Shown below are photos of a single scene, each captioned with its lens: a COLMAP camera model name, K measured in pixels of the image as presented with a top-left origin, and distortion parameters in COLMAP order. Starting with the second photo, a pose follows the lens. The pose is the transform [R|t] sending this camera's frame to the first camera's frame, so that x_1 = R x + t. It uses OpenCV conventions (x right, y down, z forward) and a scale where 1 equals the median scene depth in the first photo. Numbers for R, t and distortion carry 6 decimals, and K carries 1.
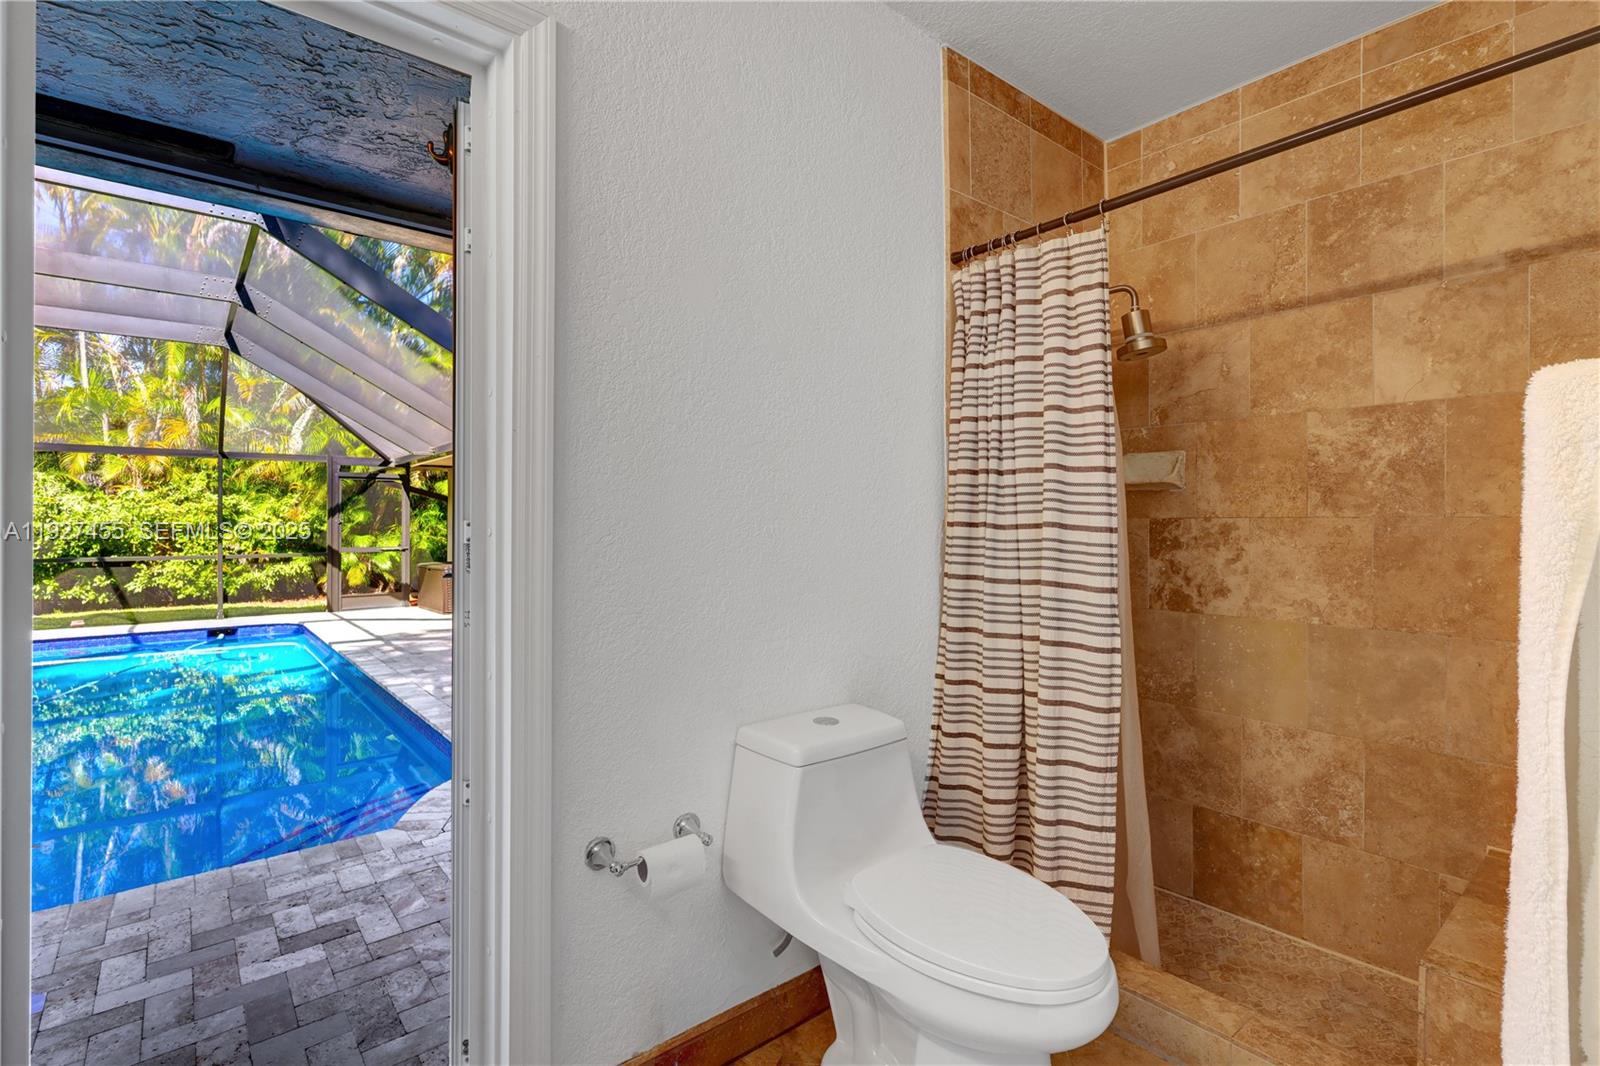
lens RADIAL K [[745.2, 0, 792.9], [0, 745.2, 515.9], [0, 0, 1]] dist [0.001900, 0.000026]
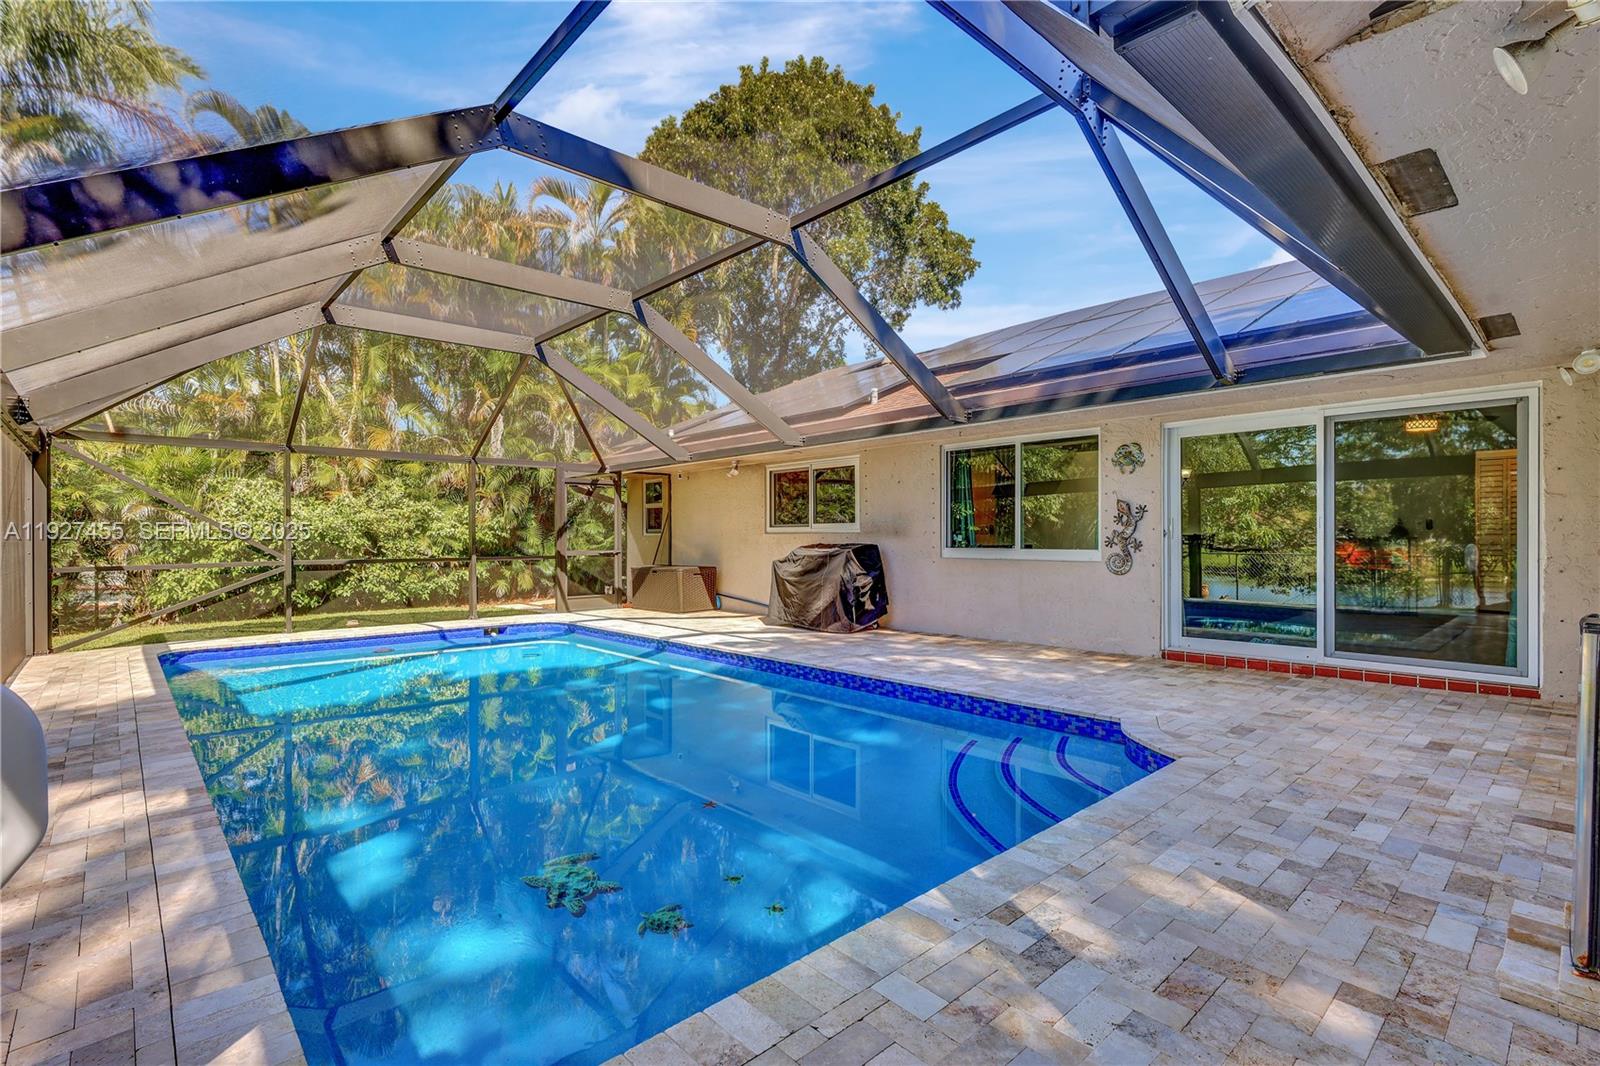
lens RADIAL K [[745.2, 0, 791.1], [0, 745.2, 542.0], [0, 0, 1]] dist [0.001900, 0.000026]
pose [[0.998922, -0.003871, 0.046257, -0.393282], [0.003154, 0.999874, 0.015557, 0.017212], [-0.046311, -0.015395, 0.998808, -0.052460]]
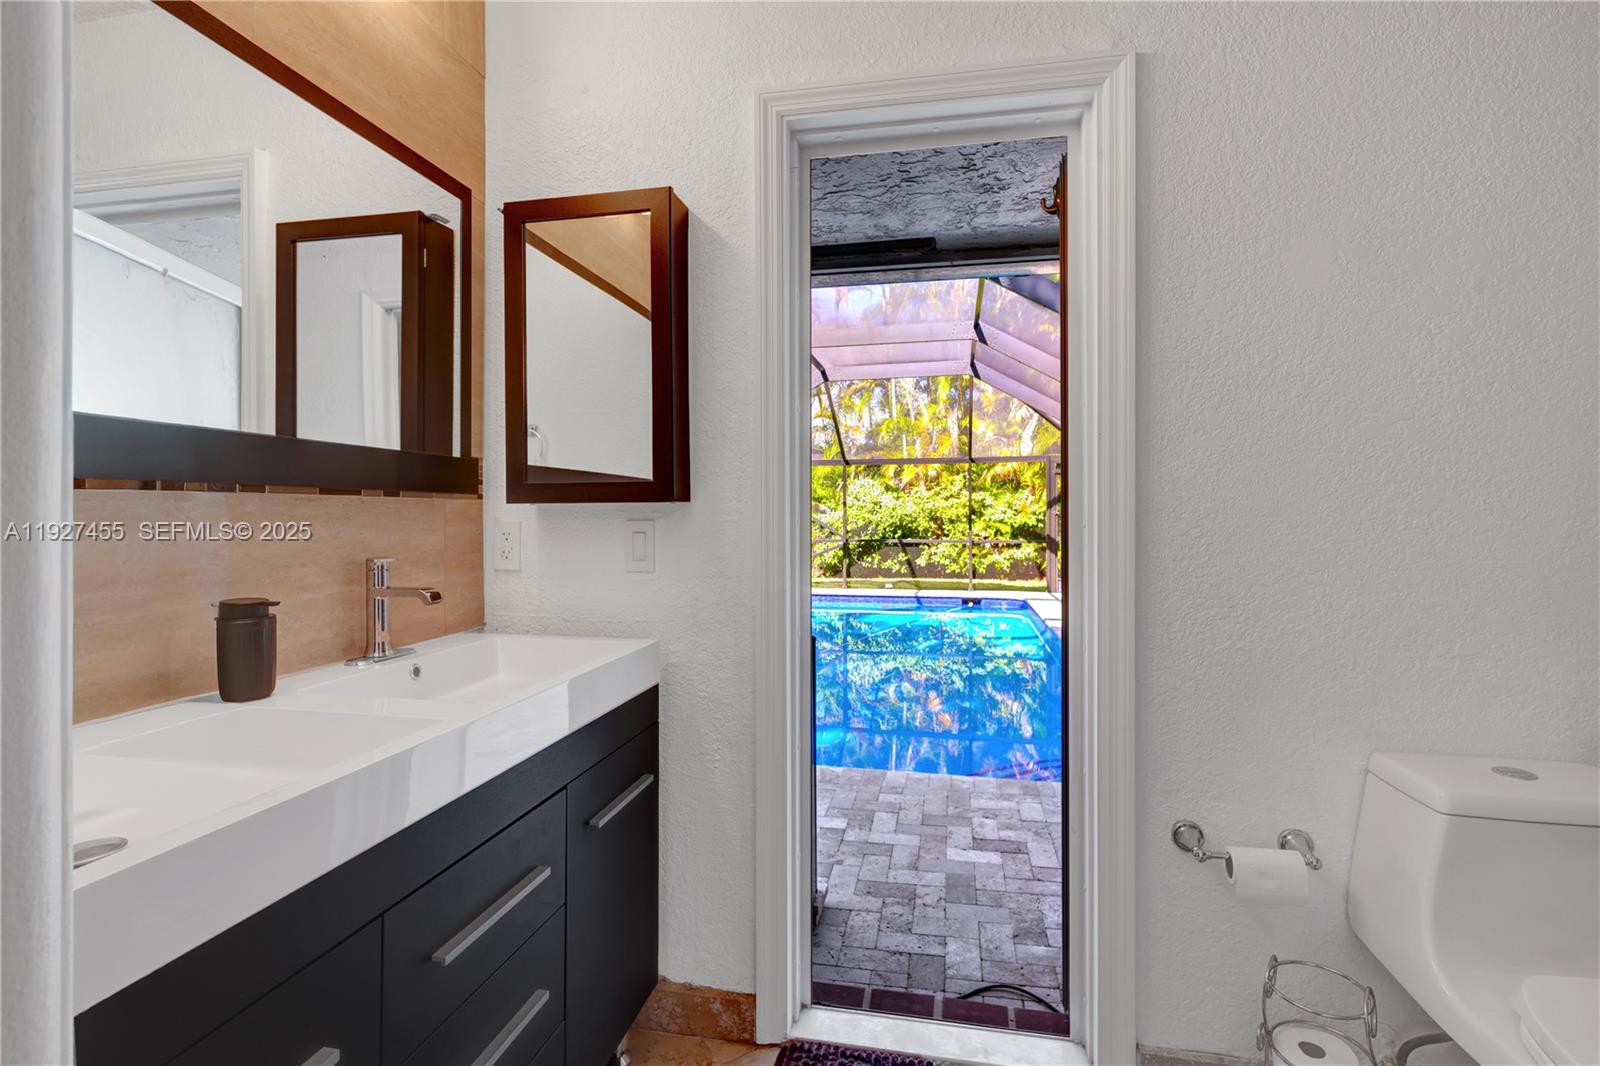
lens RADIAL K [[745.2, 0, 809.4], [0, 745.2, 503.4], [0, 0, 1]] dist [0.001900, 0.000026]
pose [[0.635851, -0.012421, -0.771712, 0.031718], [0.008609, 0.999922, -0.009001, -0.000451], [0.771764, -0.000920, 0.635909, -0.009075]]
